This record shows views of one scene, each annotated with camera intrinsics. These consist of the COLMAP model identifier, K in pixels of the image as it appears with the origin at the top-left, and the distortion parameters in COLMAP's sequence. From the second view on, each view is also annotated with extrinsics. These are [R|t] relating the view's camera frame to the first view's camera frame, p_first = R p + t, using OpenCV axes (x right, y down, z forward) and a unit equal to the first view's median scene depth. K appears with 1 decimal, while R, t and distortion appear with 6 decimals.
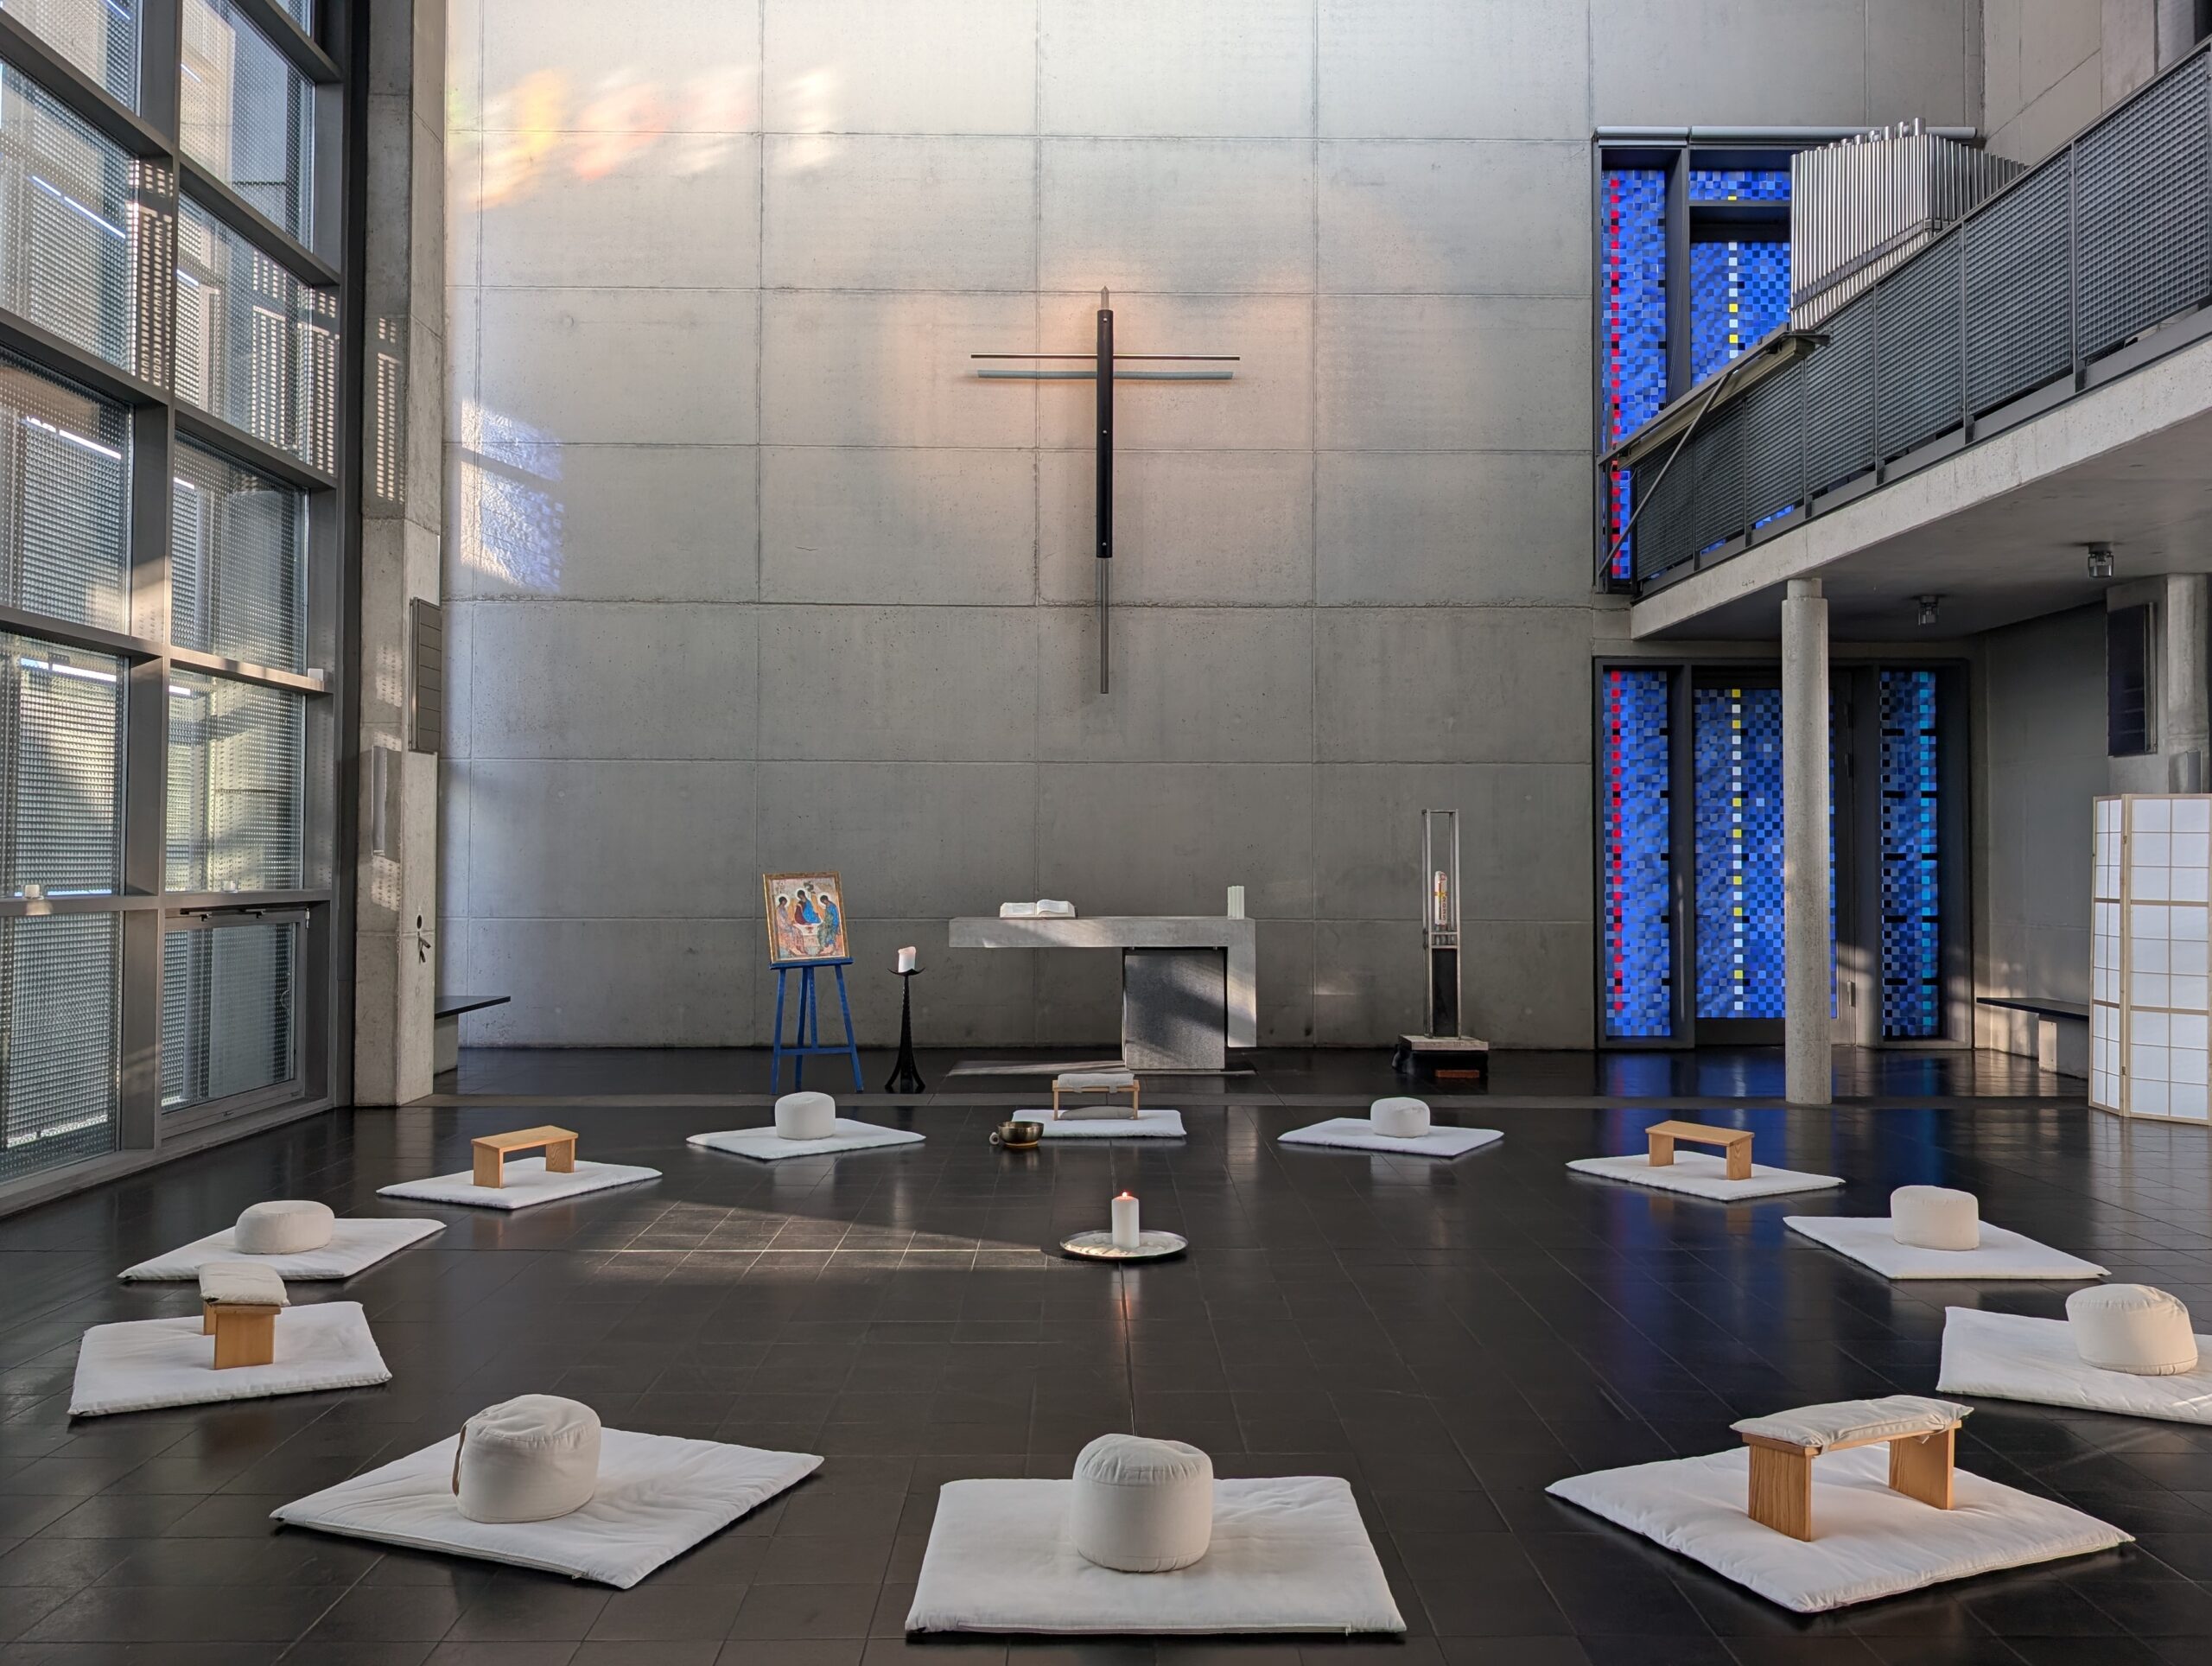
lens RADIAL K [[1829.8, 0, 1106.0], [0, 1829.8, 833.0], [0, 0, 1]] dist [0.007474, -0.002398]
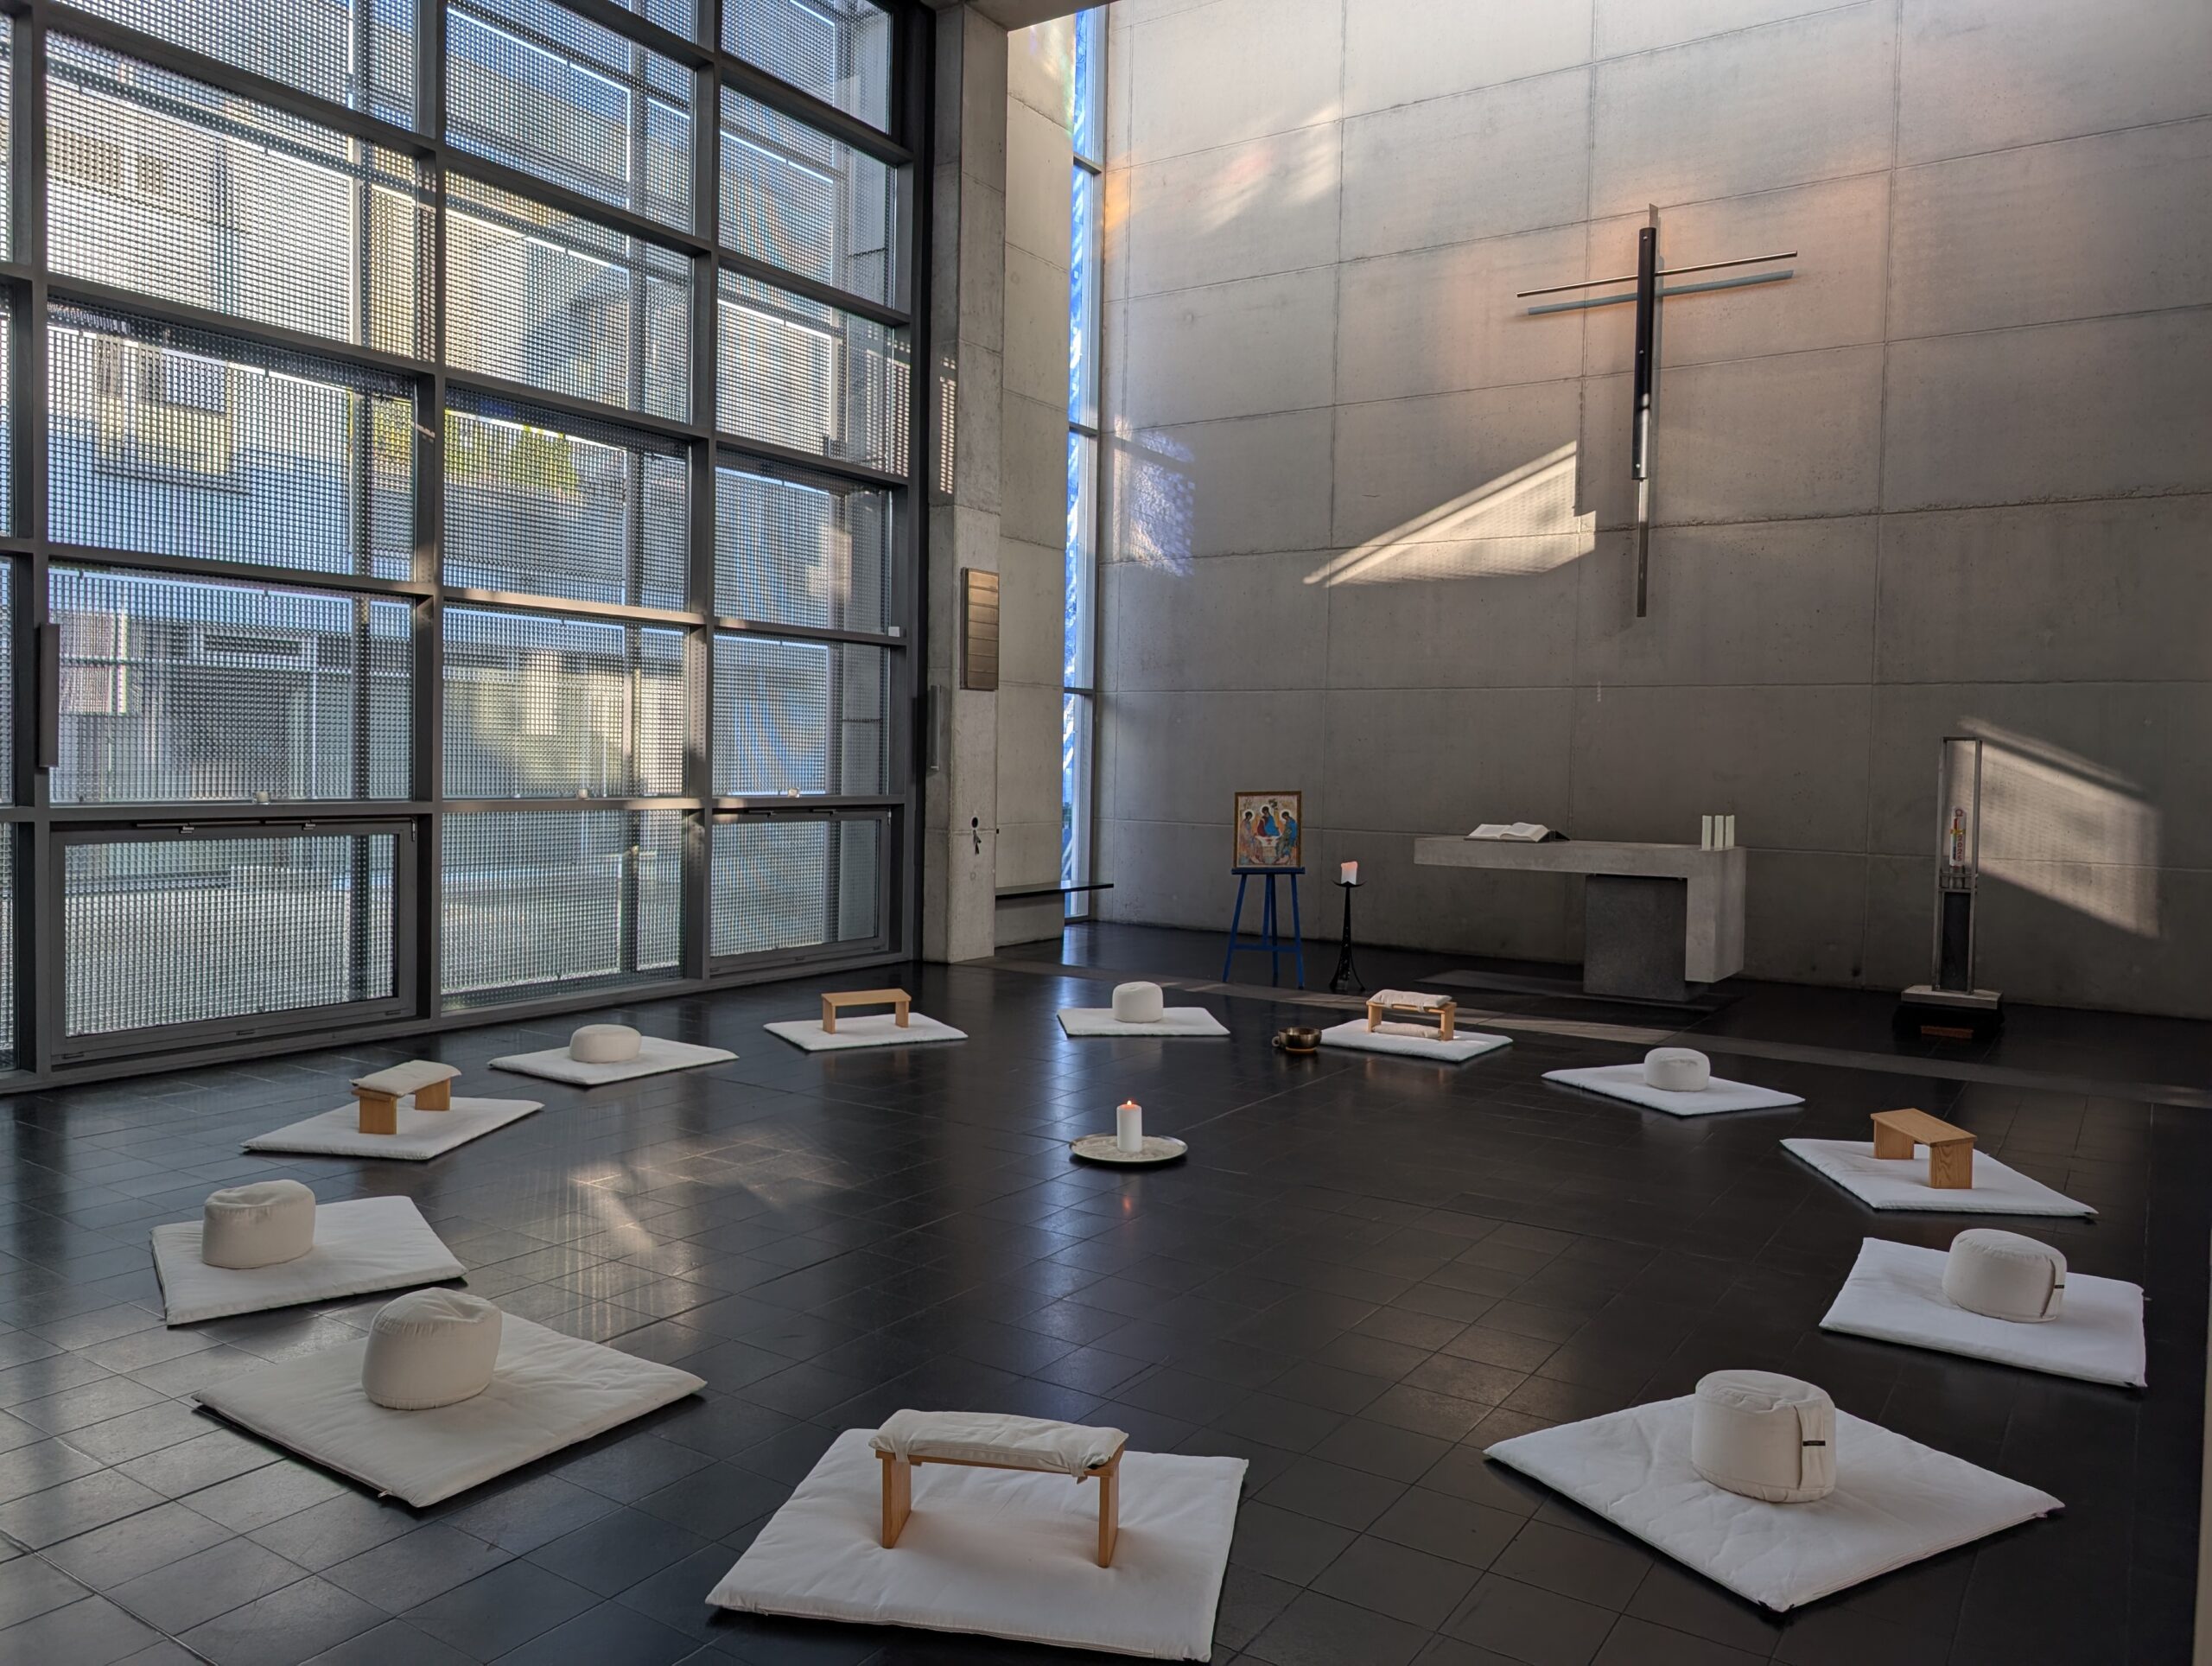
lens RADIAL K [[1587.5, 0, 1106.0], [0, 1587.5, 833.0], [0, 0, 1]] dist [-0.001782, 0.001069]
pose [[0.825958, 0.038340, -0.562427, 0.250507], [-0.006587, 0.998273, 0.058378, -0.007294], [0.563694, -0.044513, 0.824784, 0.111988]]
